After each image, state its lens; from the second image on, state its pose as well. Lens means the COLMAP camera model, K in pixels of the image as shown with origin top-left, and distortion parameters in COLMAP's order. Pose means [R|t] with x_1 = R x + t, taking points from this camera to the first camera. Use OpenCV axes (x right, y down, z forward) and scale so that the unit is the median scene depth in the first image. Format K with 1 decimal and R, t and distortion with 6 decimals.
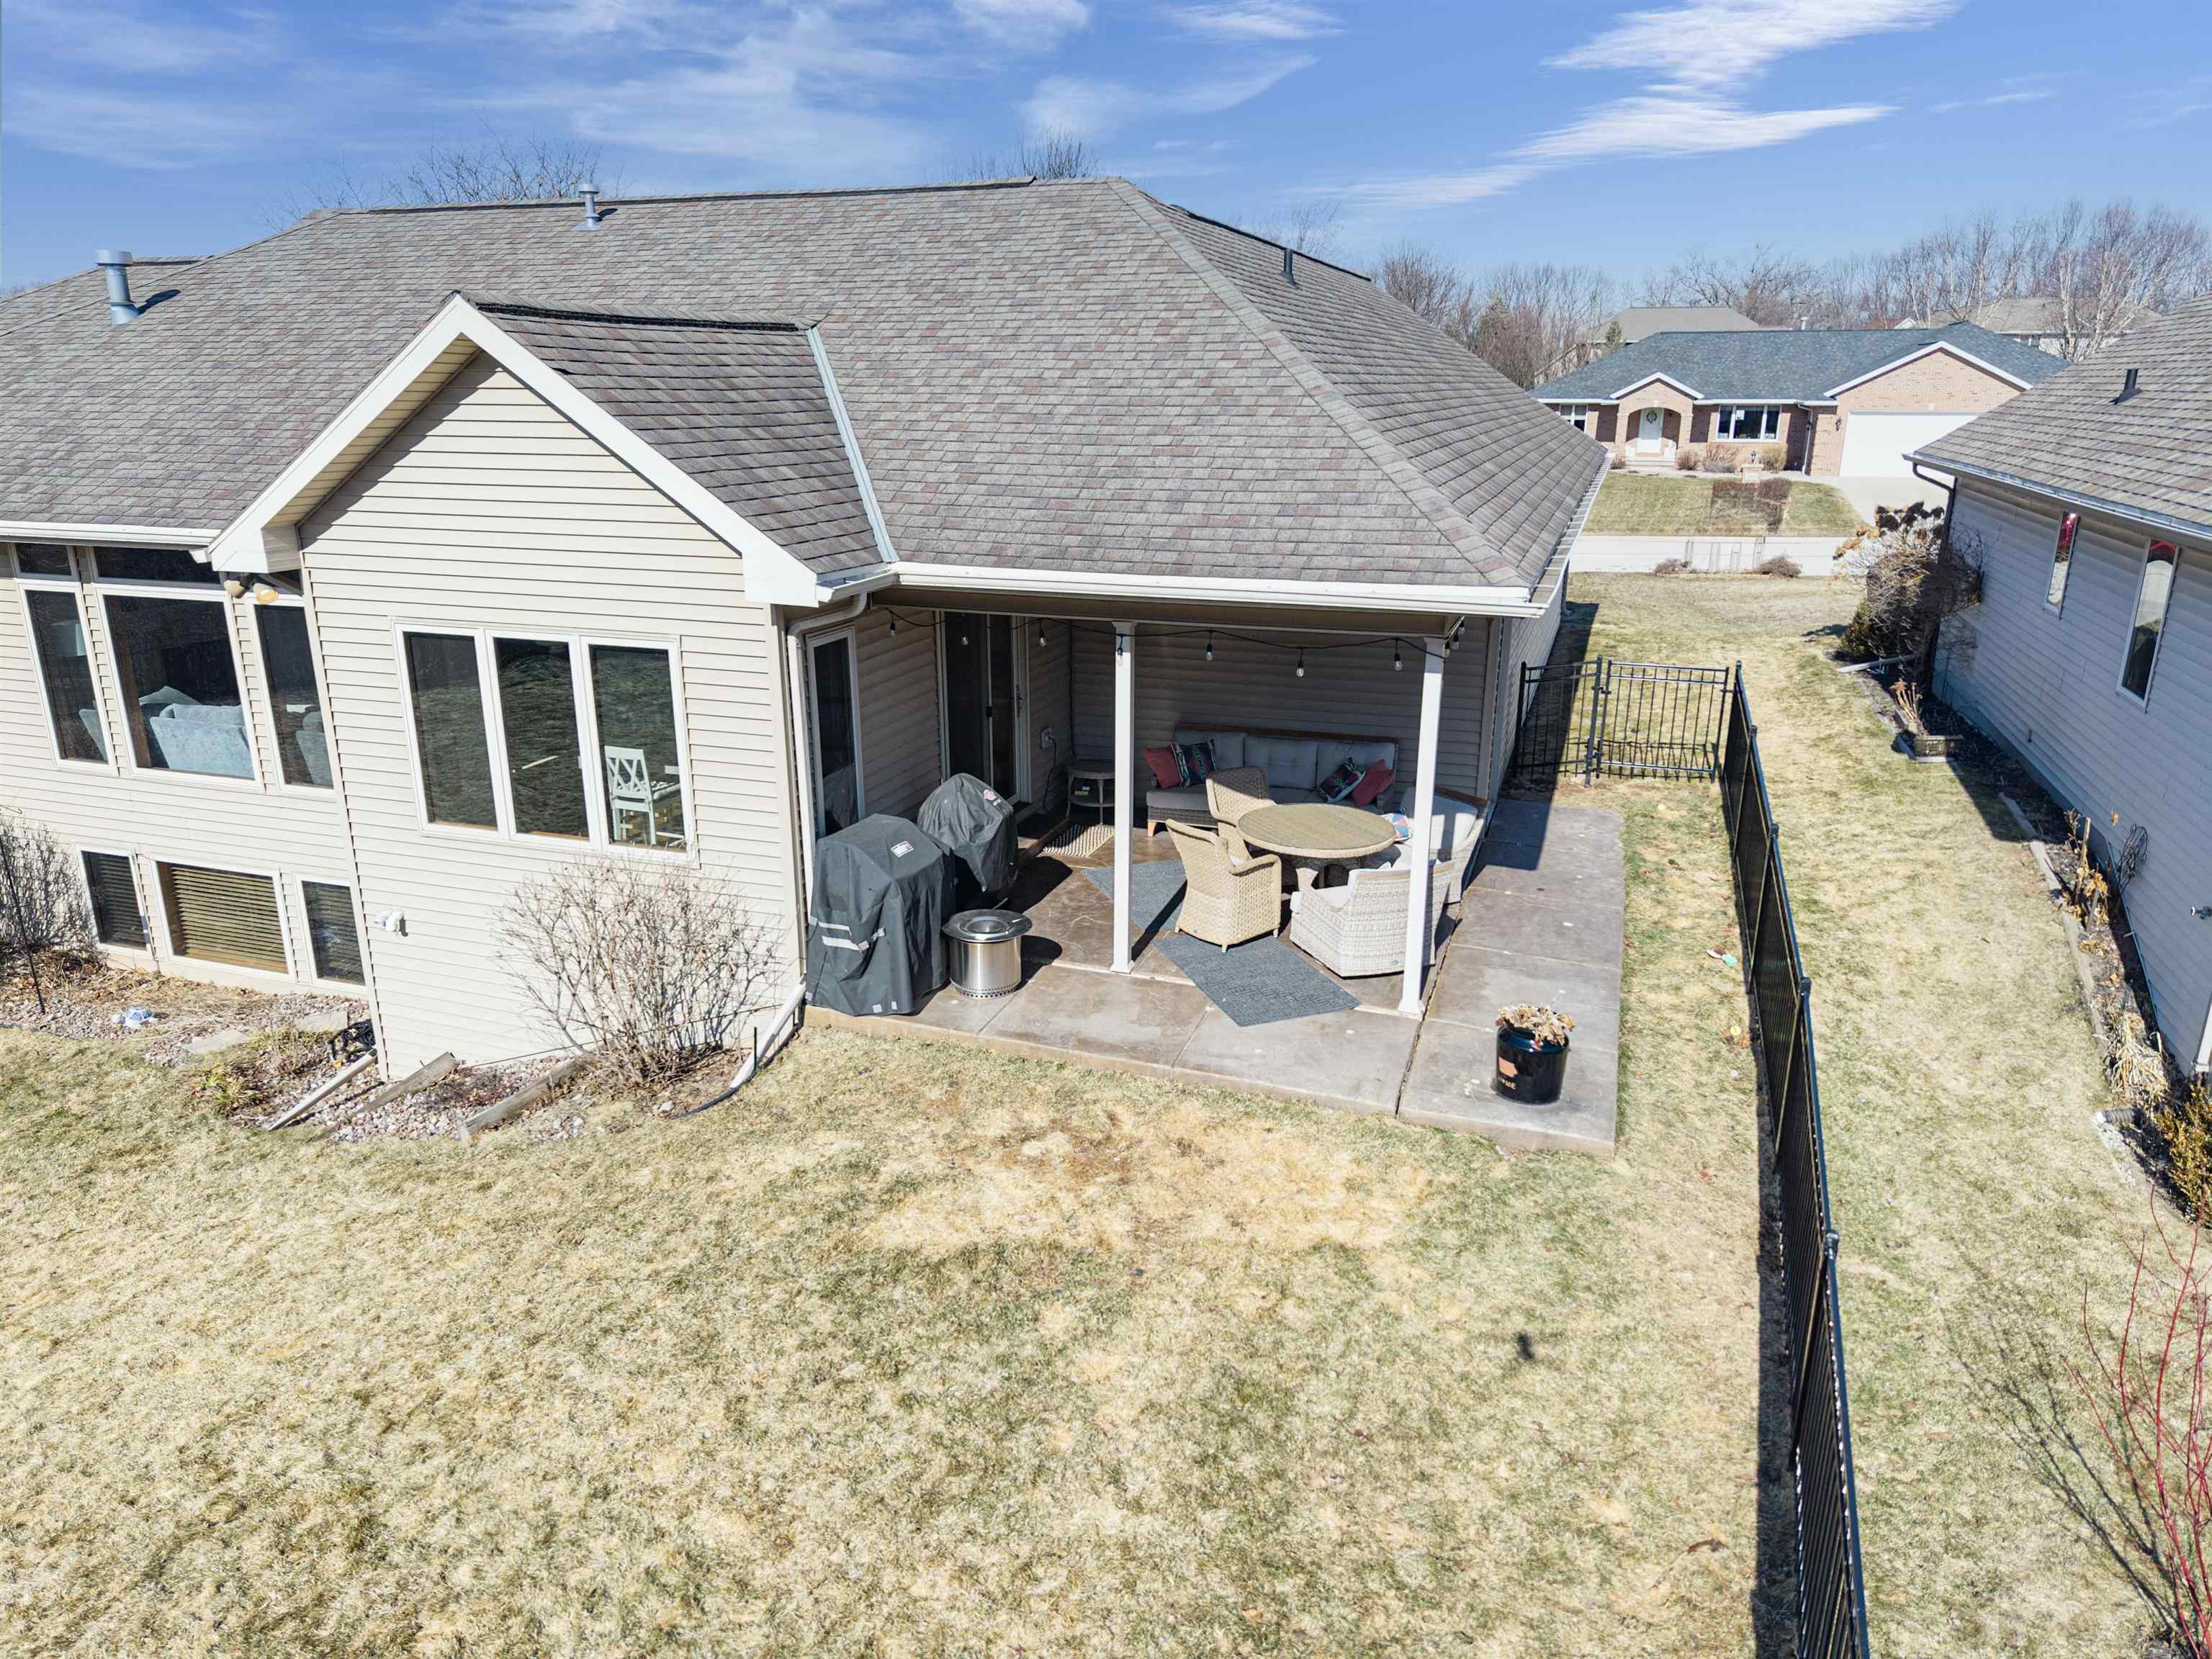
lens RADIAL K [[1478.6, 0, 1110.9], [0, 1478.6, 819.2], [0, 0, 1]] dist [0.050384, -0.062433]
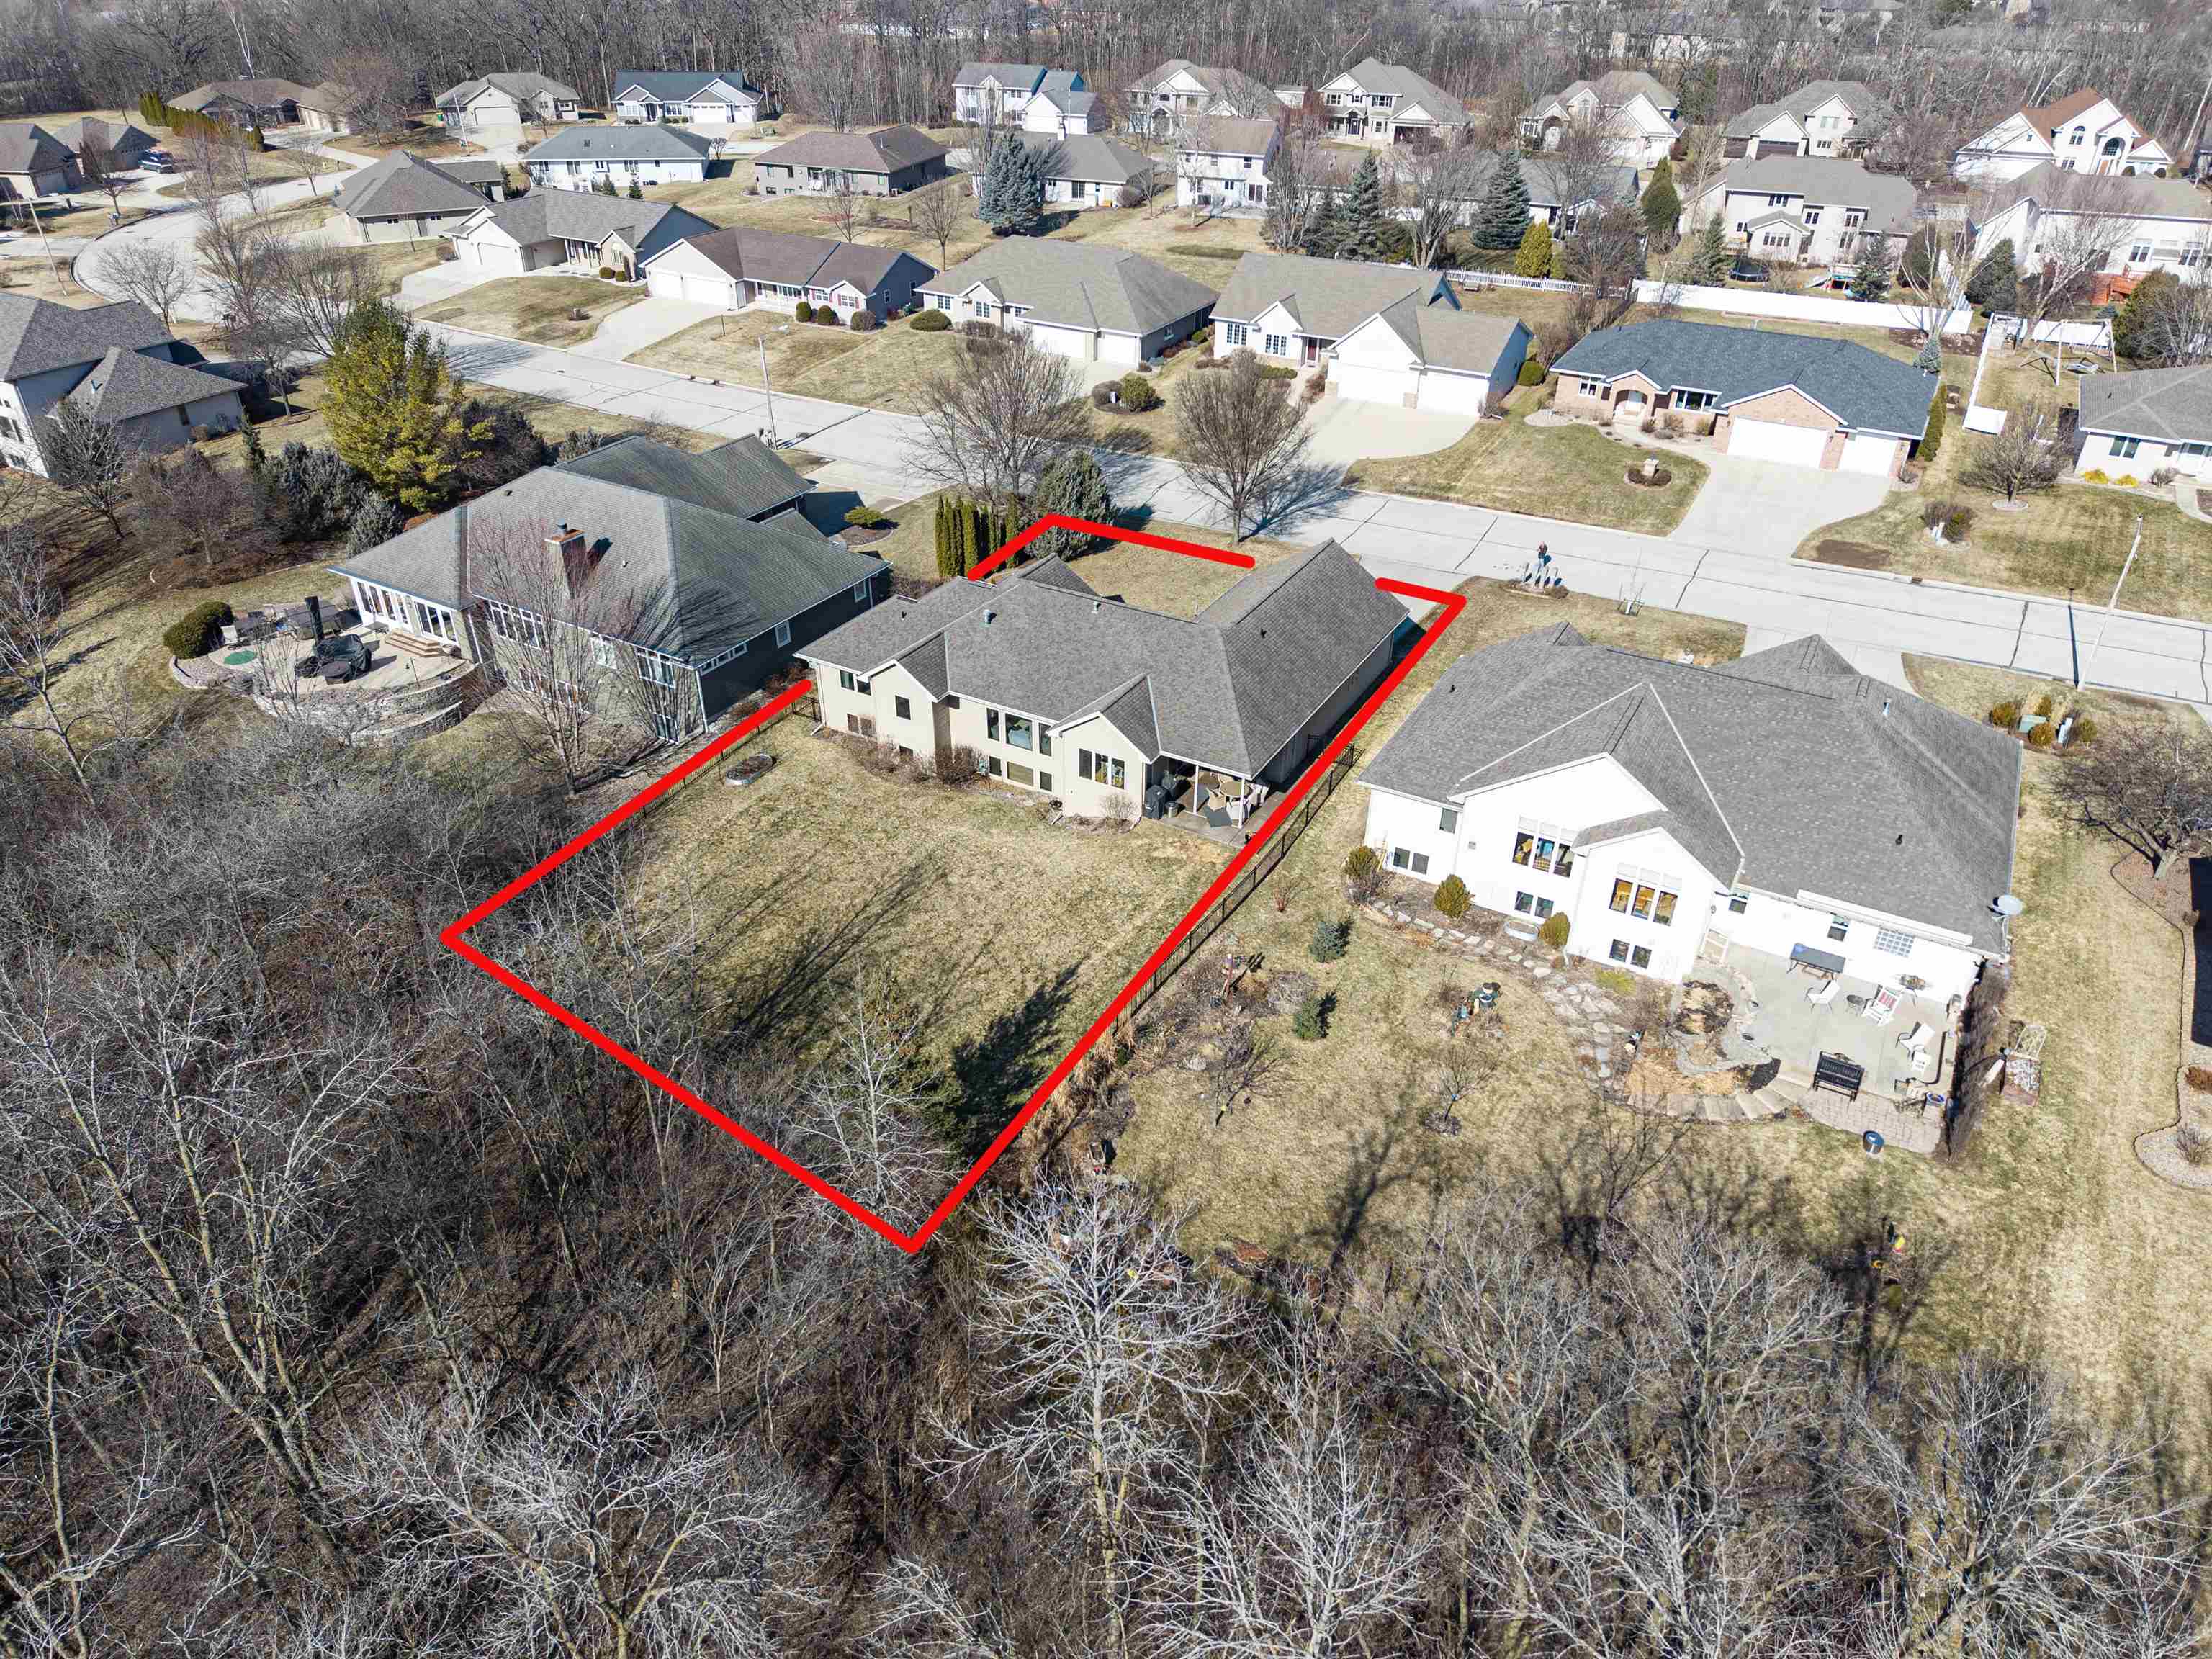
lens RADIAL K [[1478.6, 0, 1110.9], [0, 1478.6, 819.2], [0, 0, 1]] dist [0.050384, -0.062433]
pose [[0.984489, 0.098109, -0.145451, 0.548681], [-0.055226, 0.960183, 0.273860, -1.499259], [0.166528, -0.261579, 0.950708, -4.745358]]
